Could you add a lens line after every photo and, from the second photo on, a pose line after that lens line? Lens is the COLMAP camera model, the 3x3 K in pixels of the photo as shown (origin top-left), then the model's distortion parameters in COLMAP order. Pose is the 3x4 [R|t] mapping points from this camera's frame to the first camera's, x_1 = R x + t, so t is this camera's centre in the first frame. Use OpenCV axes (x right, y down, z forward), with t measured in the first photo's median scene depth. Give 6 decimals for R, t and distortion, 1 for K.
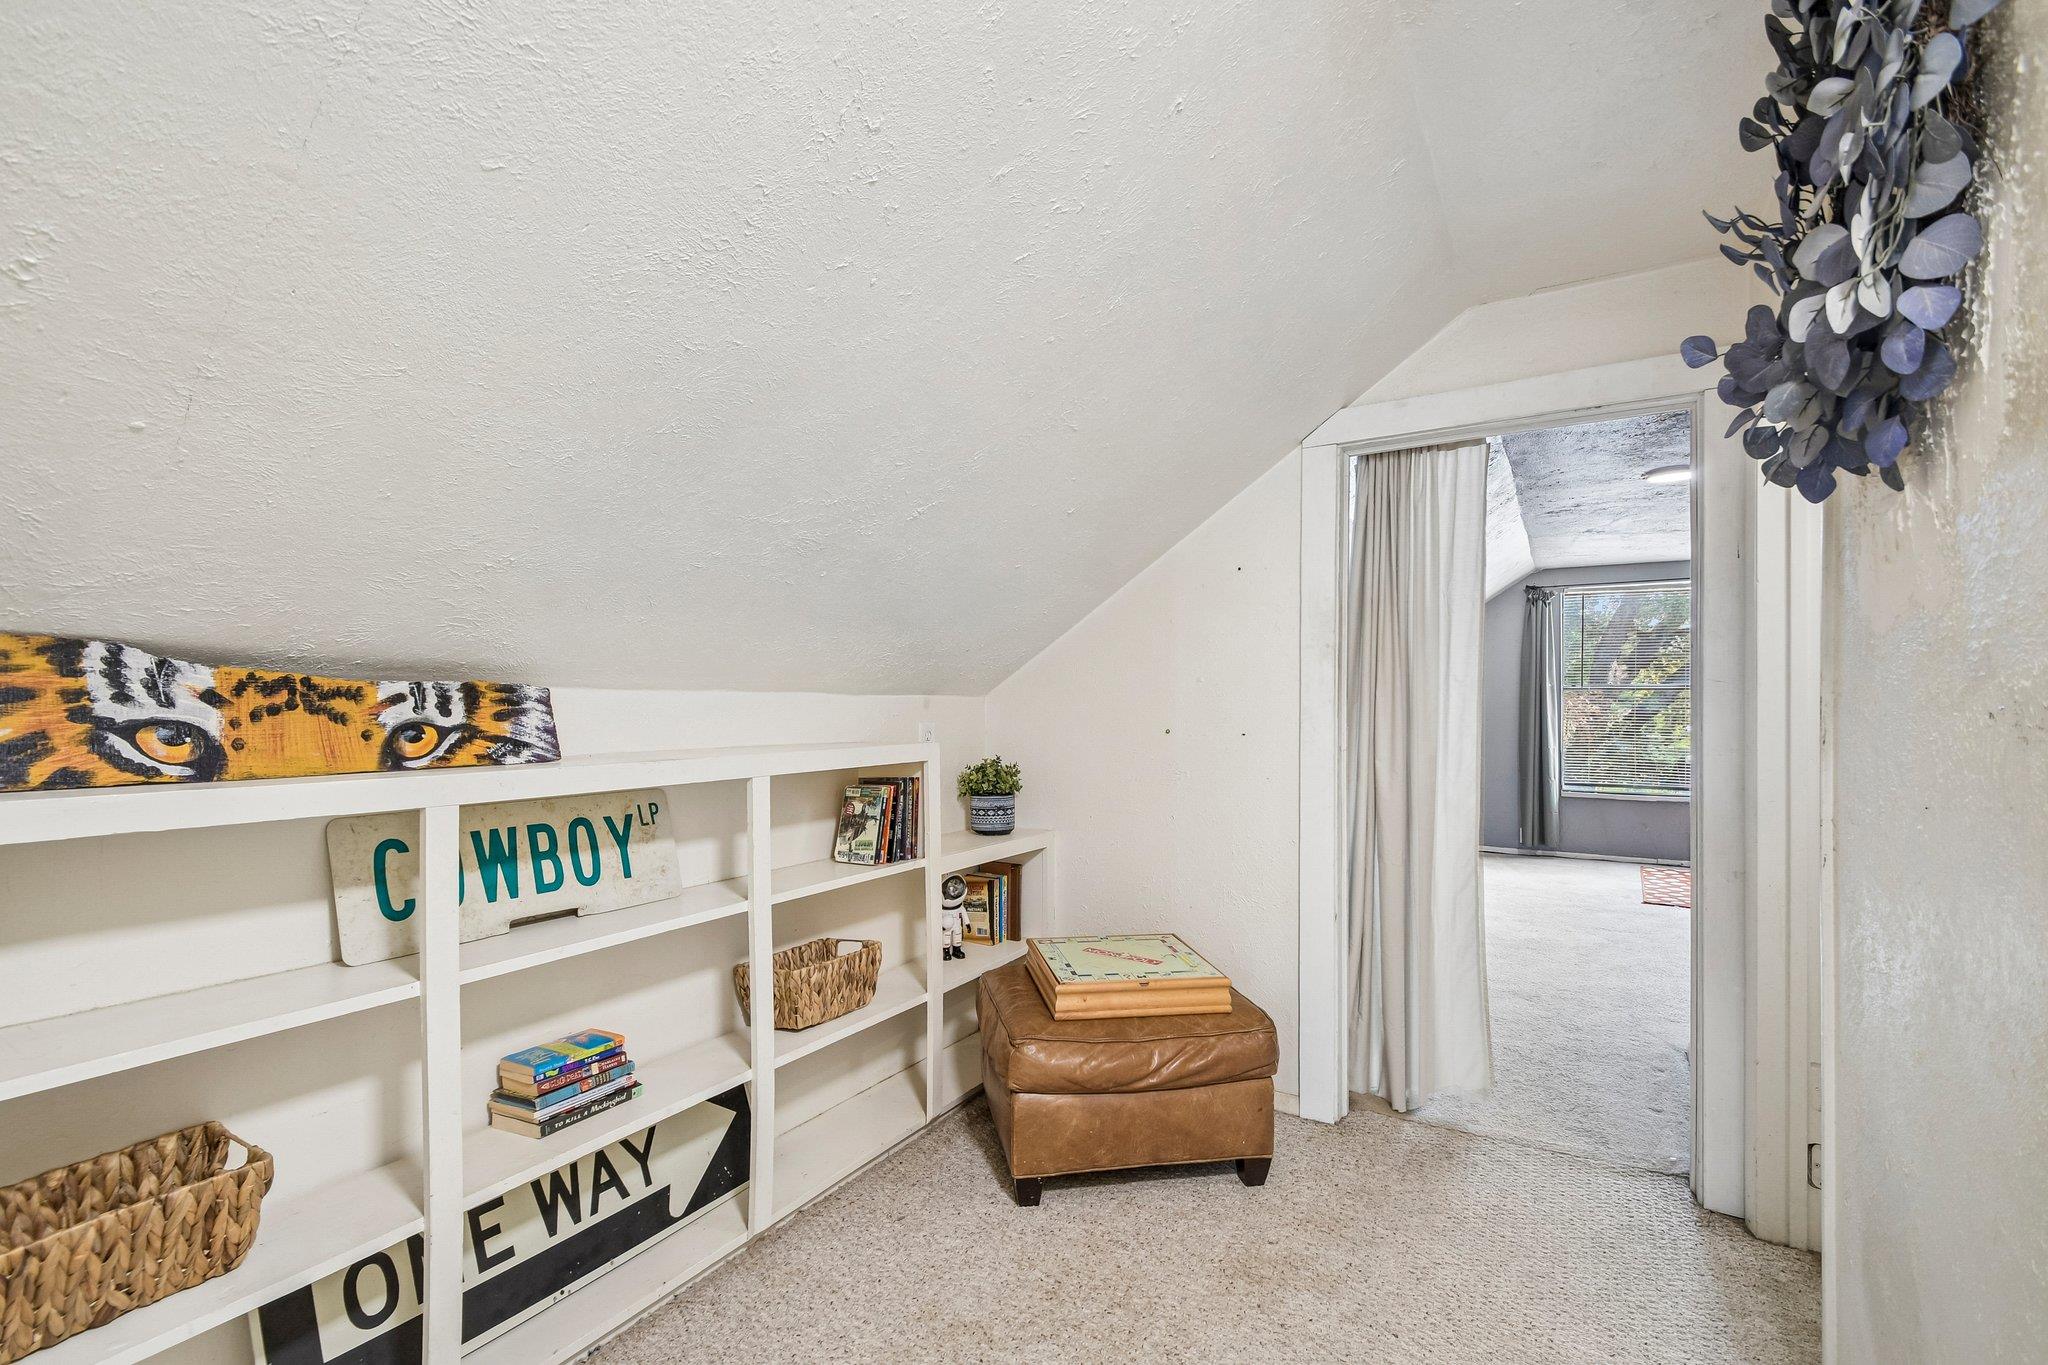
lens RADIAL K [[912.6, 0, 1022.3], [0, 912.6, 680.0], [0, 0, 1]] dist [0.018489, -0.003916]
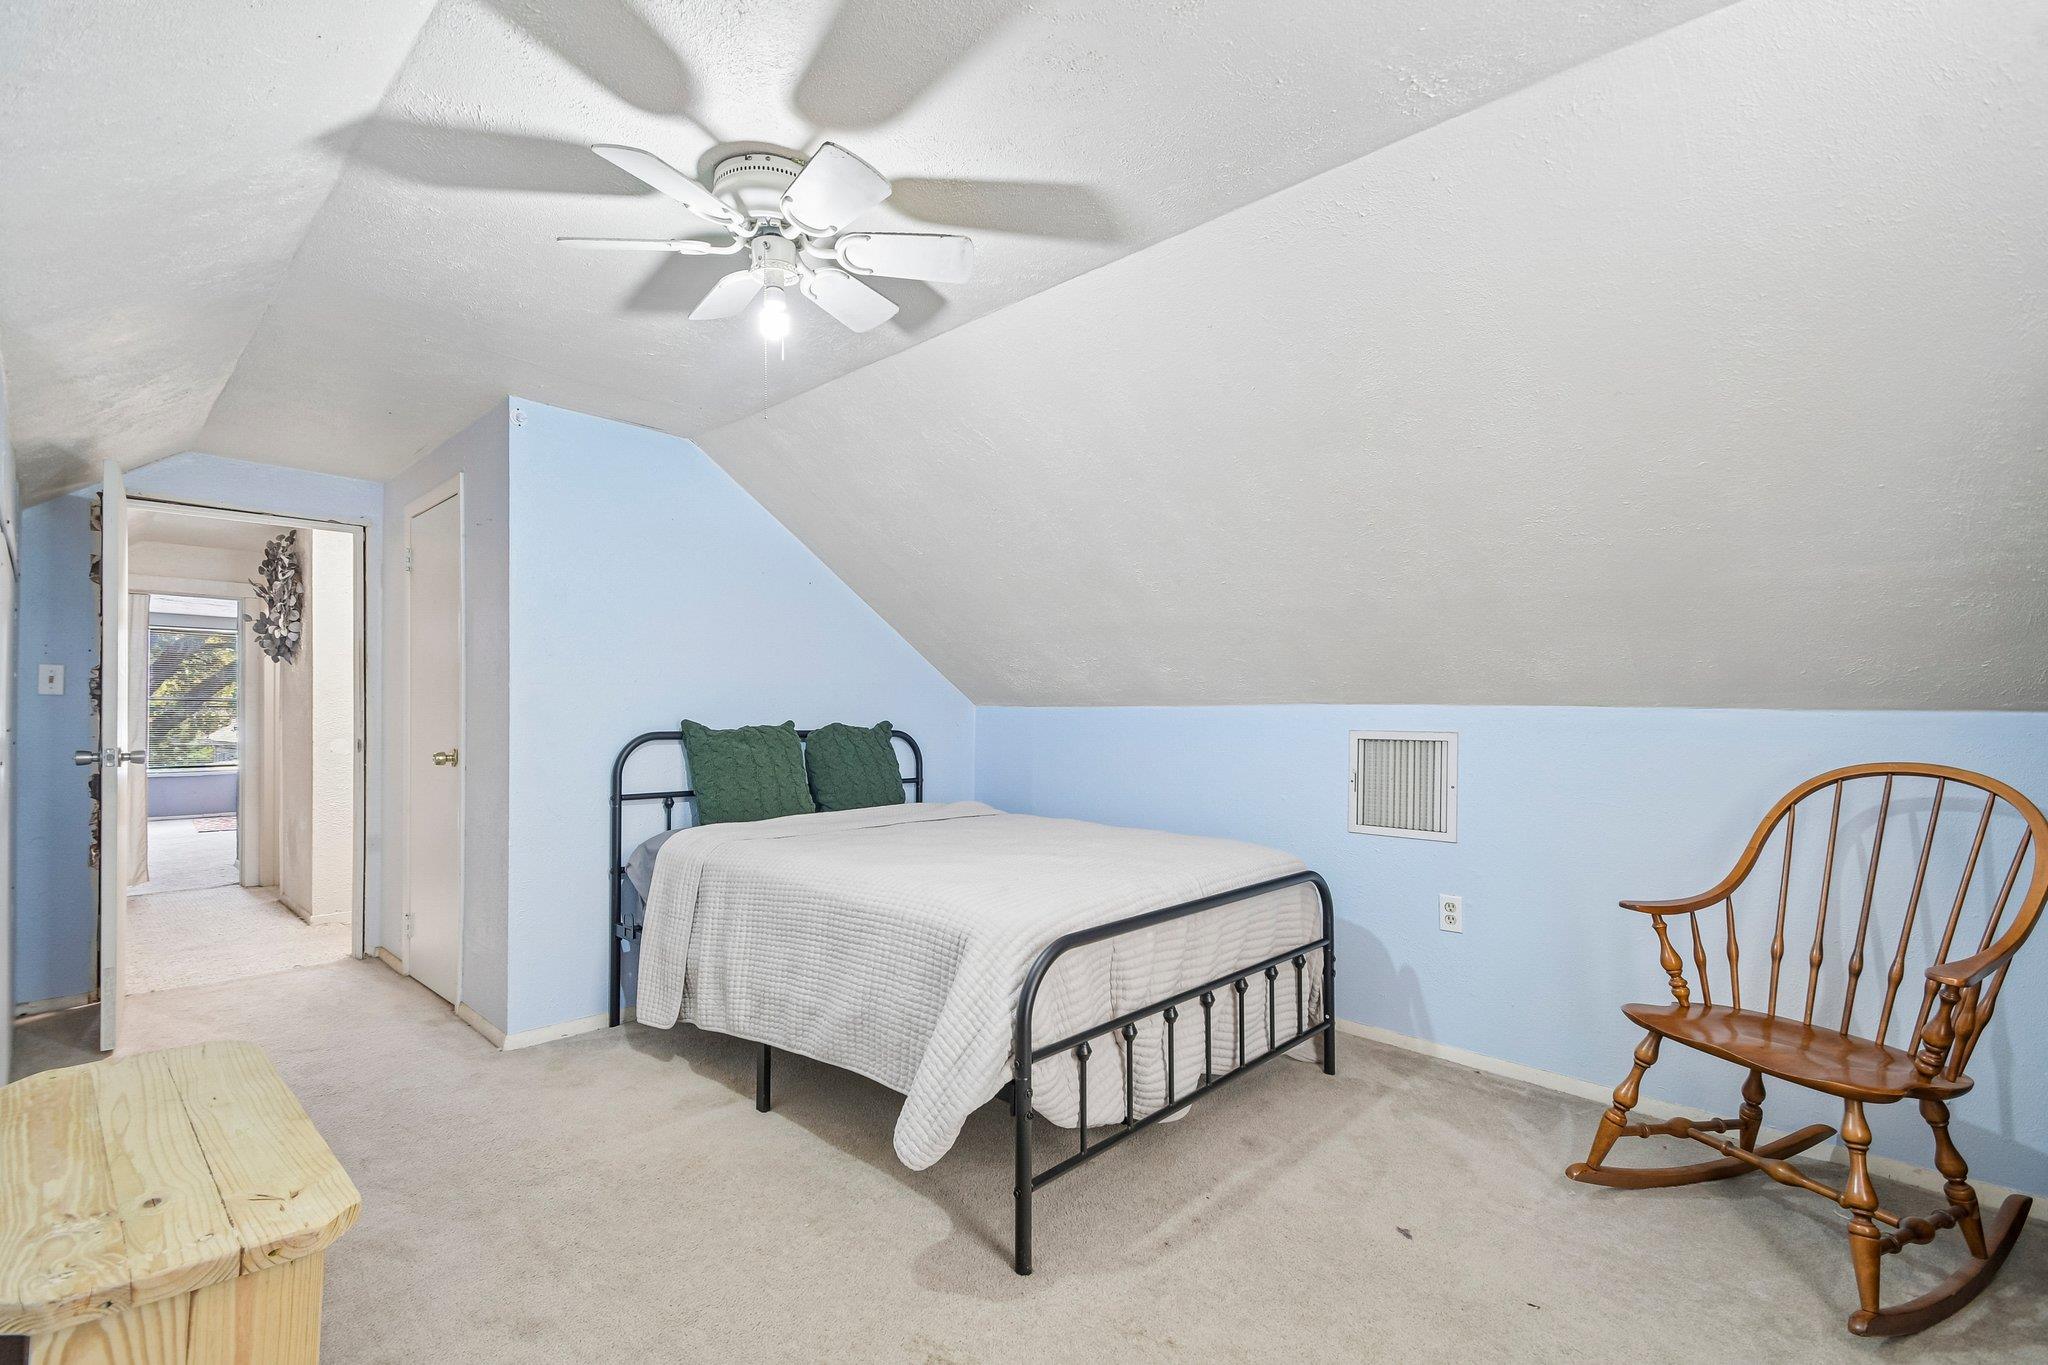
lens RADIAL K [[912.6, 0, 1021.3], [0, 912.6, 687.7], [0, 0, 1]] dist [0.018489, -0.003916]
pose [[0.216572, -0.002558, 0.976263, -3.151593], [-0.000309, 0.999996, 0.002689, -0.099932], [-0.976267, -0.000884, 0.216571, -4.045997]]
